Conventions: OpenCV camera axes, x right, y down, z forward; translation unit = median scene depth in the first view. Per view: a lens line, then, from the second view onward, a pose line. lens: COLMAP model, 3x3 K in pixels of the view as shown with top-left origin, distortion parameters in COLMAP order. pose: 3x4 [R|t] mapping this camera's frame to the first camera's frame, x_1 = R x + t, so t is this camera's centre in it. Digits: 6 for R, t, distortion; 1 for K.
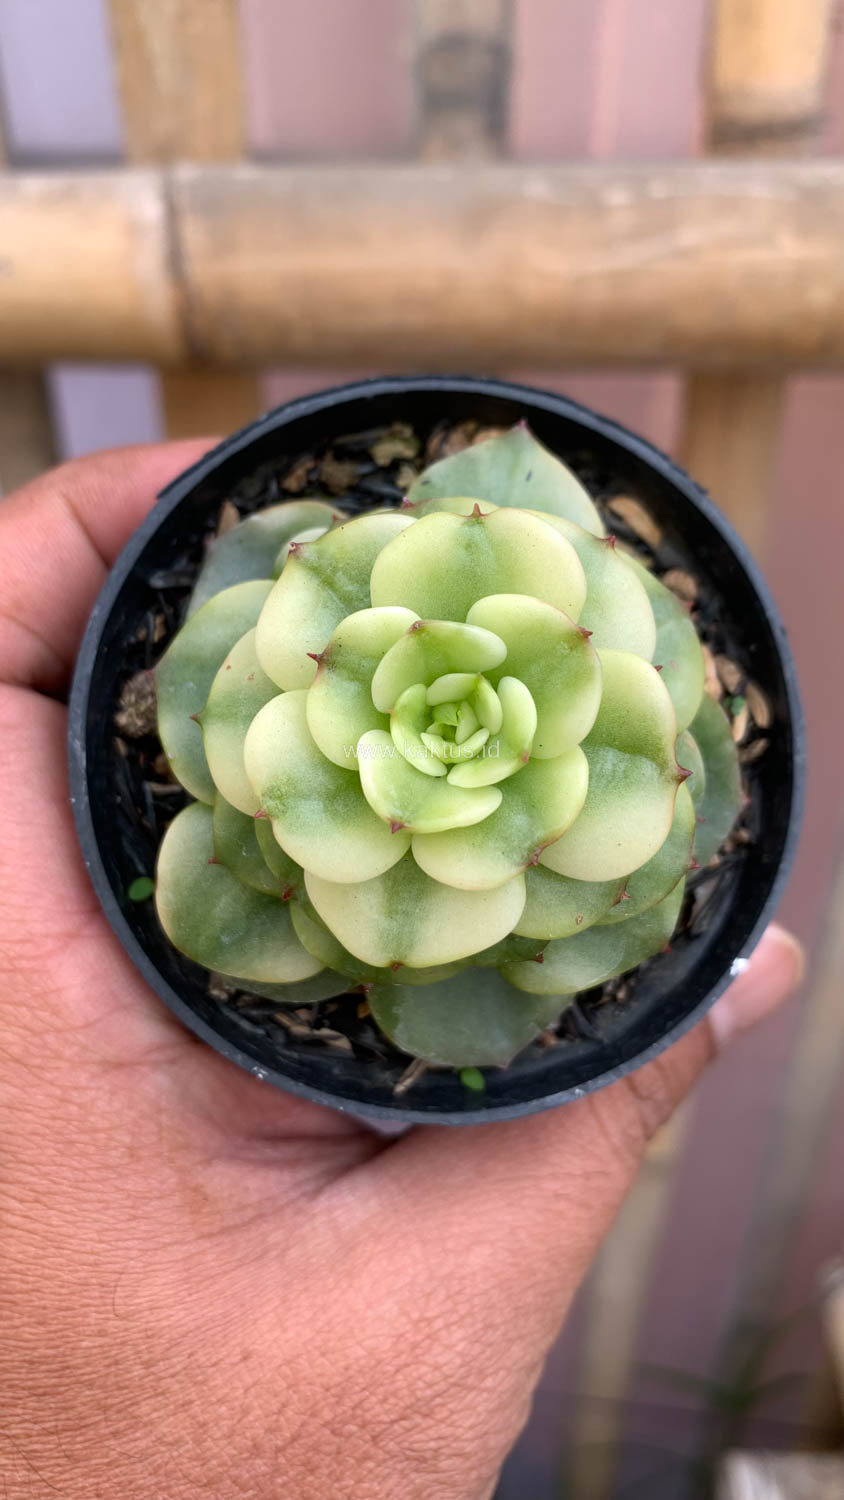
lens RADIAL K [[1184.3, 0, 421.6], [0, 1184.3, 724.0], [0, 0, 1]] dist [0.005611, 0.004365]
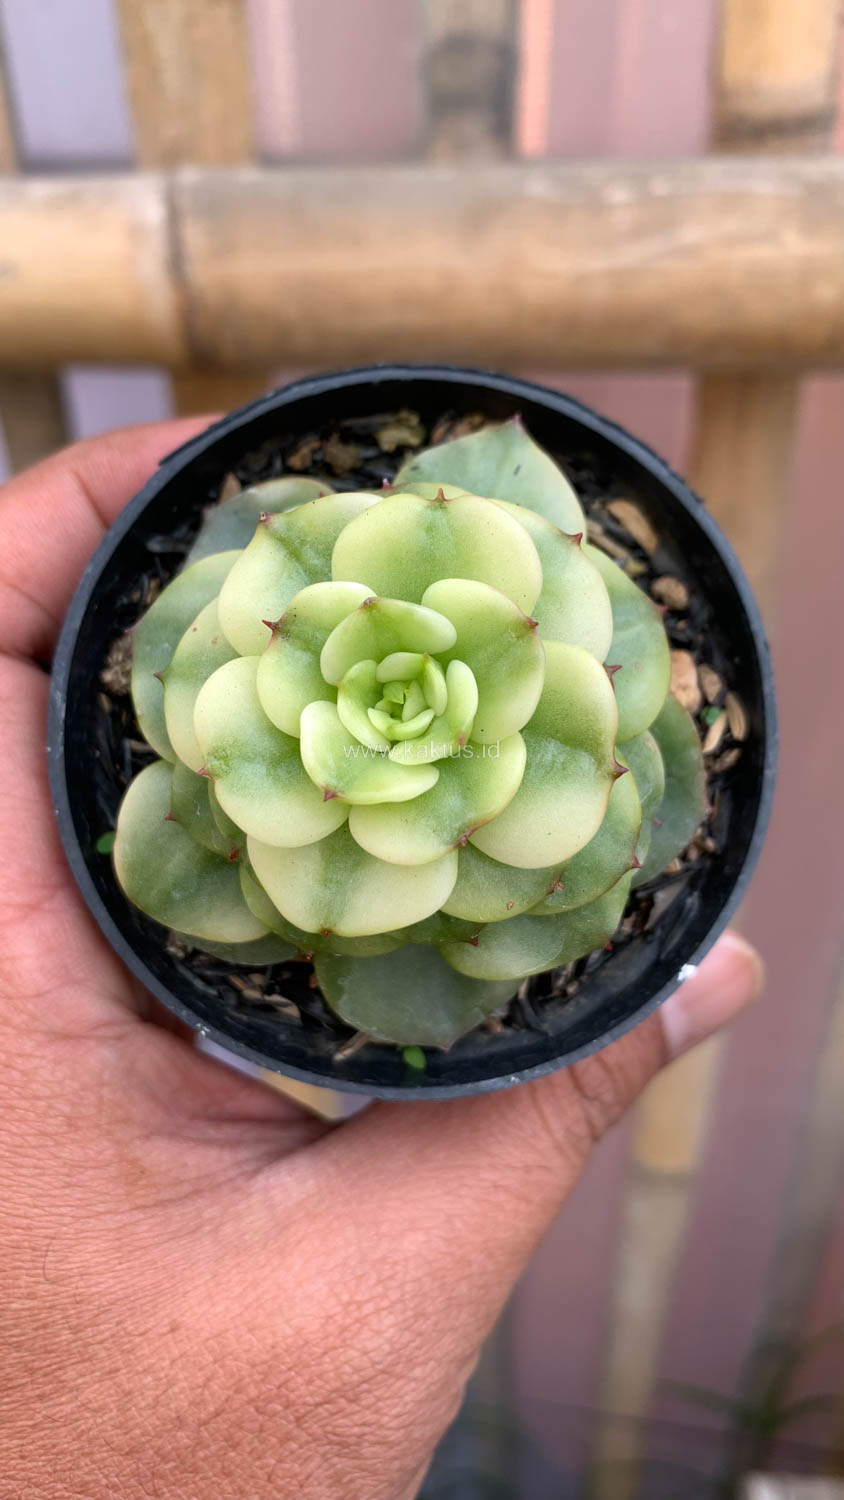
lens RADIAL K [[1184.3, 0, 421.6], [0, 1184.3, 724.0], [0, 0, 1]] dist [0.005611, 0.004365]
pose [[0.995174, 0.087090, -0.045210, 0.070374], [-0.087056, 0.996200, 0.002703, 0.011049], [0.045273, 0.001245, 0.998974, -0.015541]]
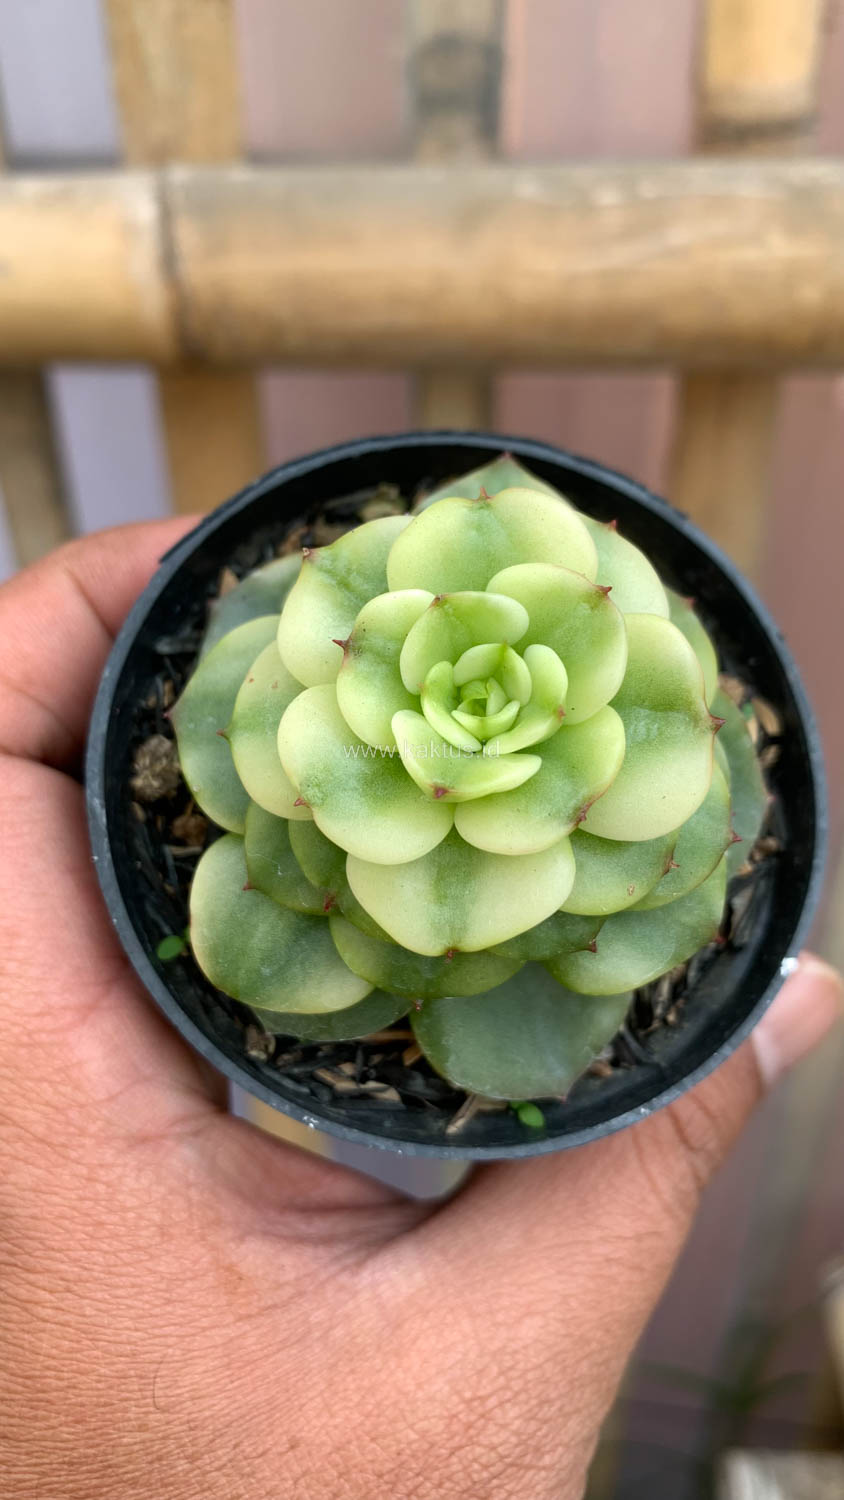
lens RADIAL K [[1184.3, 0, 421.6], [0, 1184.3, 724.0], [0, 0, 1]] dist [0.005611, 0.004365]
pose [[0.994806, -0.096572, 0.032184, -0.044848], [0.100457, 0.982453, -0.157143, 0.130929], [-0.016444, 0.159560, 0.987051, 0.009915]]
